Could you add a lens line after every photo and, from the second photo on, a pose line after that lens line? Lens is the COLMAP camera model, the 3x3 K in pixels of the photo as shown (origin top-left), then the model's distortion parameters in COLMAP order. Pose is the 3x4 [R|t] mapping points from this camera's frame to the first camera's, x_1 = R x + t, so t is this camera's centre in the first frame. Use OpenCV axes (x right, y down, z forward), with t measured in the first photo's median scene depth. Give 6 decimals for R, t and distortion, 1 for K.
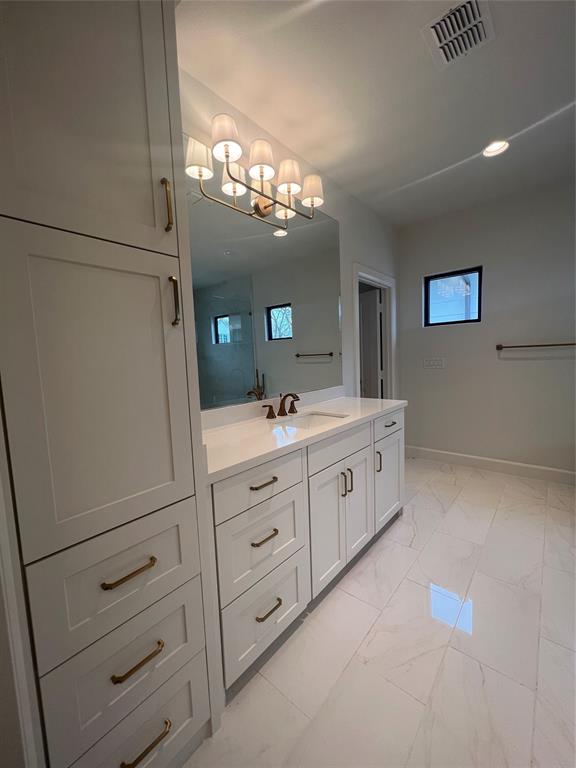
lens RADIAL K [[307.7, 0, 288.7], [0, 307.7, 385.1], [0, 0, 1]] dist [-0.000458, -0.000006]
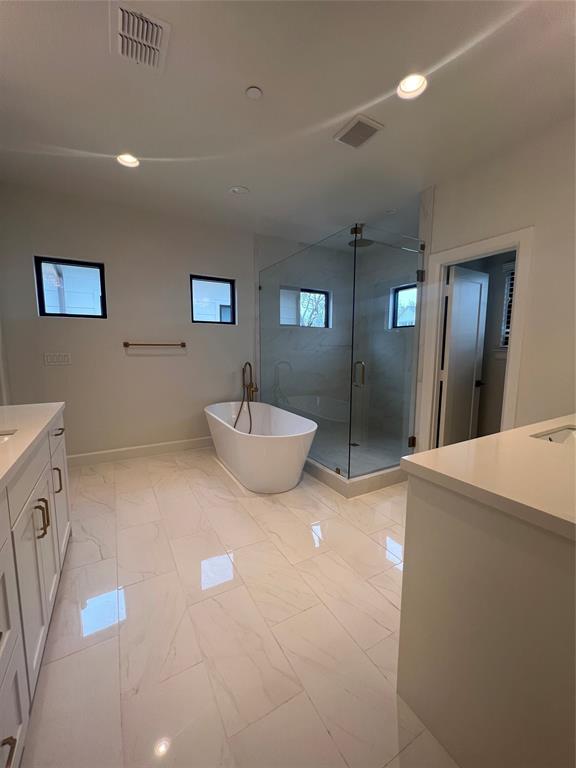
lens RADIAL K [[307.7, 0, 286.1], [0, 307.7, 384.9], [0, 0, 1]] dist [-0.000458, -0.000006]
pose [[0.381551, -0.074887, 0.921309, -0.148826], [0.065977, 0.996377, 0.053665, -0.003024], [-0.921990, 0.040309, 0.385110, 0.093008]]
